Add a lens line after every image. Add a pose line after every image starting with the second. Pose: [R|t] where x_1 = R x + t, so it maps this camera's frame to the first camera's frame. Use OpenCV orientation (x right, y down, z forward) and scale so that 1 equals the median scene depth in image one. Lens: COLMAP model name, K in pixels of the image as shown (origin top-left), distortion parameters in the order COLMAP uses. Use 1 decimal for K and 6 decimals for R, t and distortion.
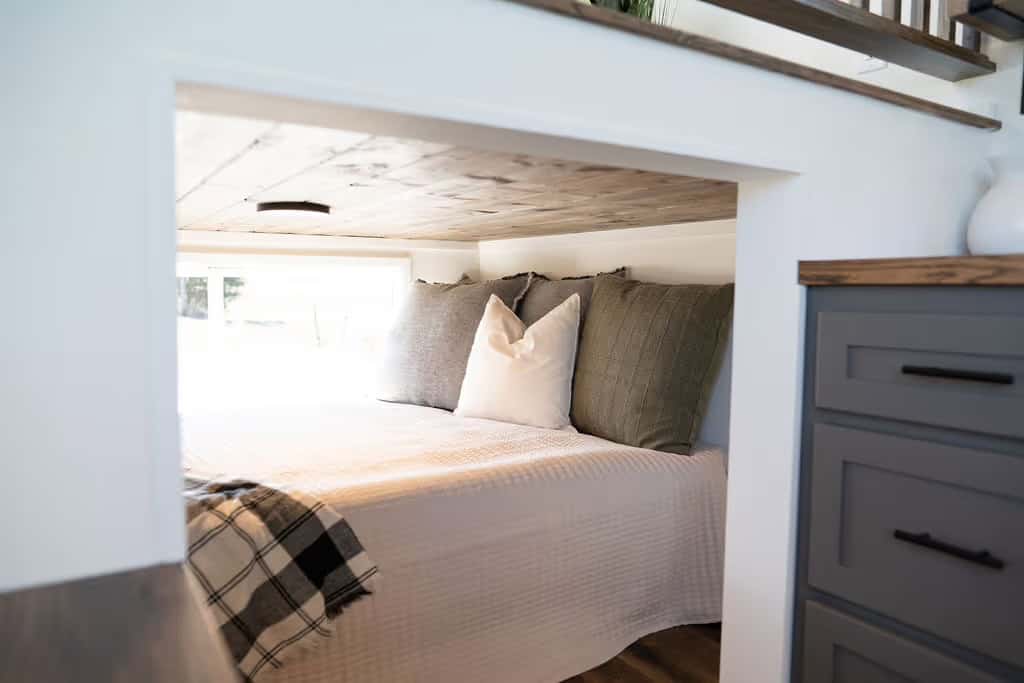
lens RADIAL K [[725.3, 0, 512.0], [0, 725.3, 341.5], [0, 0, 1]] dist [-0.054389, 0.043855]
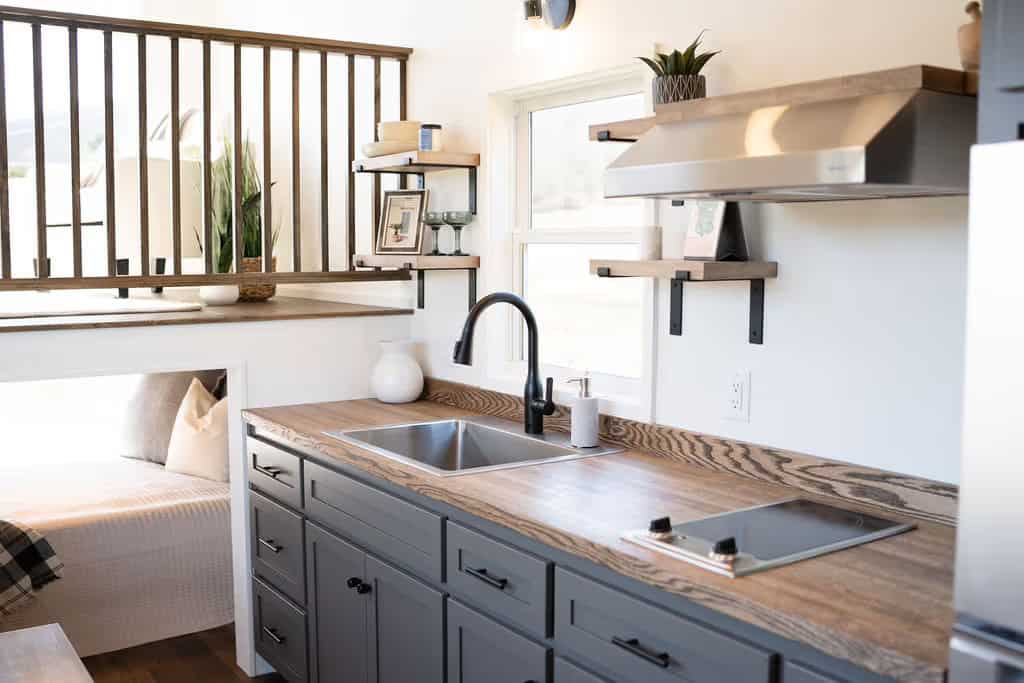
lens RADIAL K [[1045.8, 0, 512.0], [0, 1045.8, 341.5], [0, 0, 1]] dist [-0.185658, 0.187246]
pose [[0.999462, -0.008808, 0.031592, 0.541027], [0.008213, 0.999787, 0.018930, -0.178170], [-0.031752, -0.018661, 0.999322, -0.976312]]
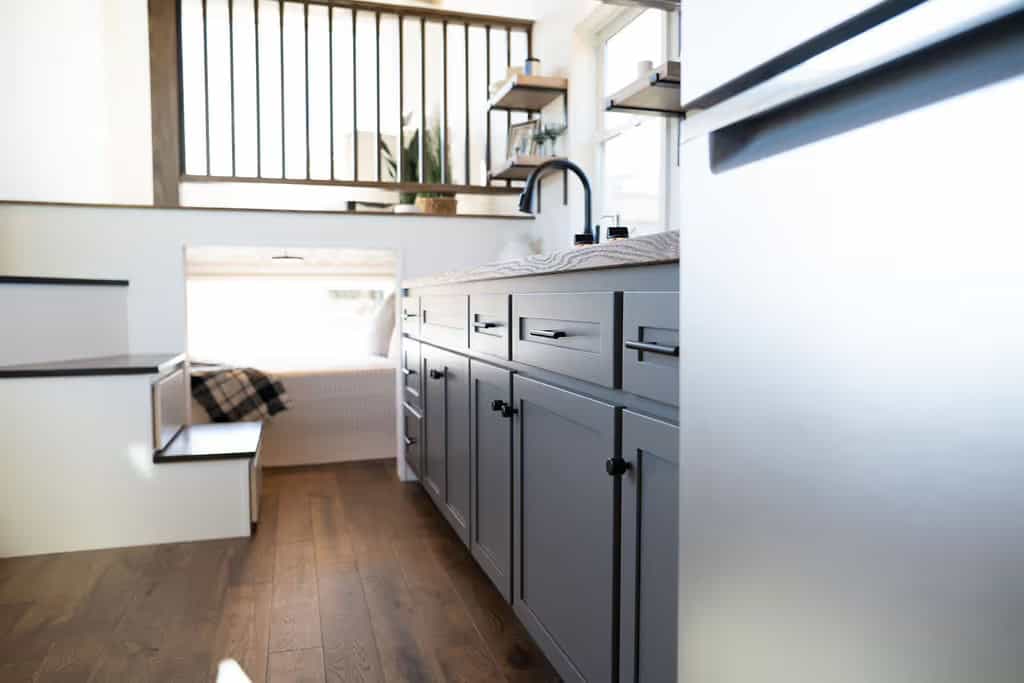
lens RADIAL K [[725.3, 0, 512.0], [0, 725.3, 341.5], [0, 0, 1]] dist [-0.054389, 0.043855]
pose [[0.964172, 0.005582, -0.265220, 0.792655], [-0.009753, 0.999849, -0.014409, 0.083407], [0.265099, 0.016480, 0.964080, -0.810219]]
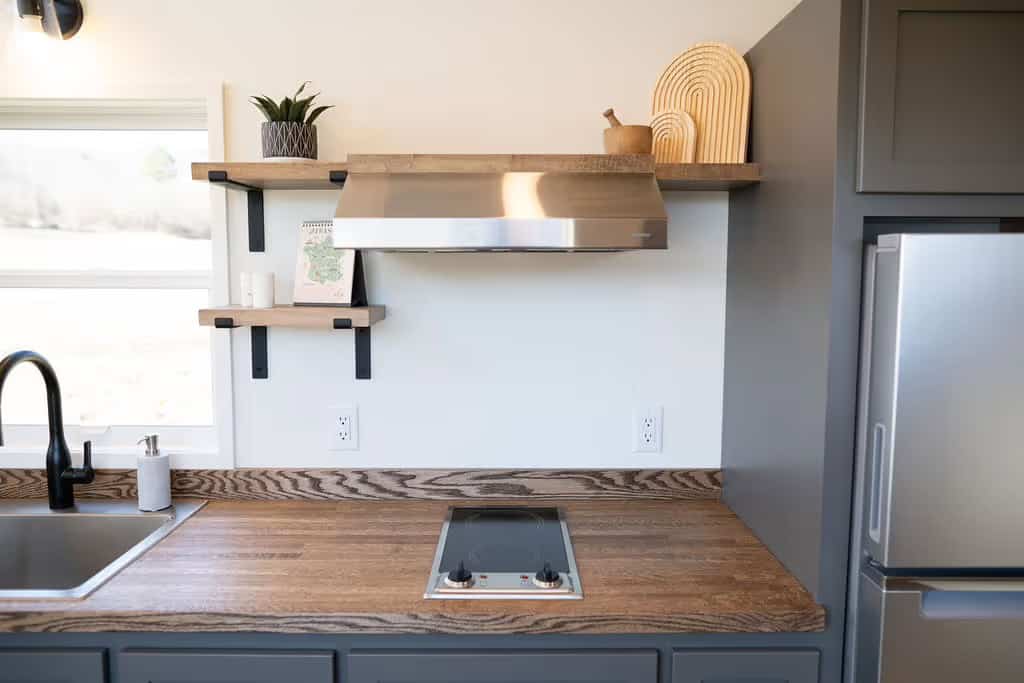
lens RADIAL K [[725.3, 0, 512.0], [0, 725.3, 341.5], [0, 0, 1]] dist [-0.054389, 0.043855]
pose [[0.522509, -0.086829, 0.848201, 0.228106], [0.061229, 0.996054, 0.064245, -0.237041], [-0.850433, 0.018366, 0.525763, -0.514358]]
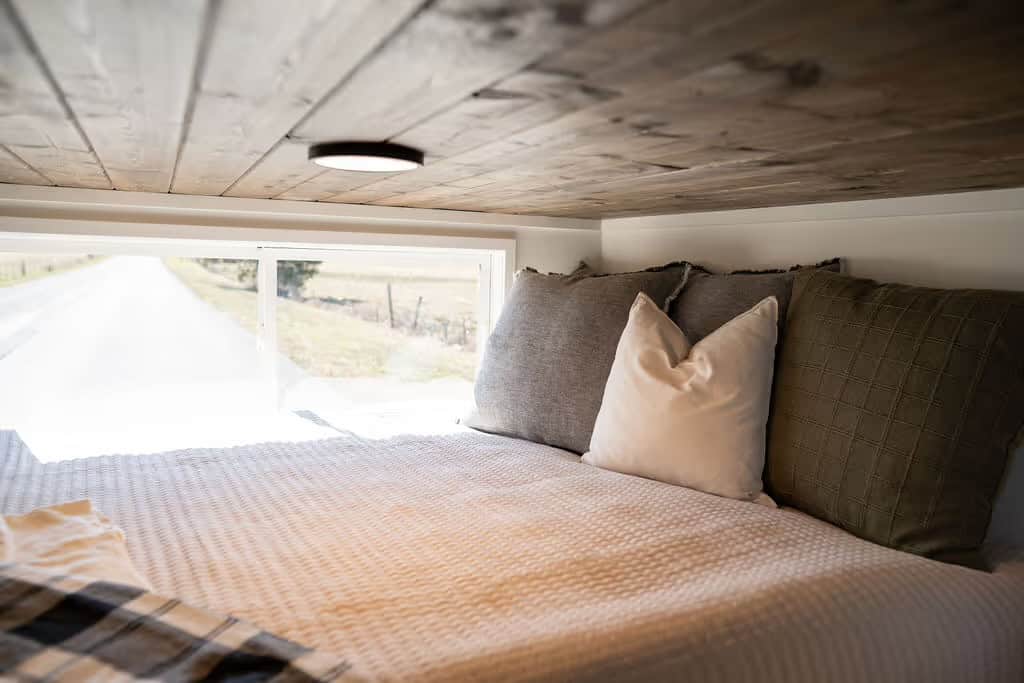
lens RADIAL K [[725.3, 0, 512.0], [0, 725.3, 341.5], [0, 0, 1]] dist [-0.054389, 0.043855]
pose [[0.994951, 0.030016, -0.095764, -0.090861], [-0.027667, 0.999285, 0.025764, -0.035362], [0.096469, -0.022985, 0.995071, 0.309847]]
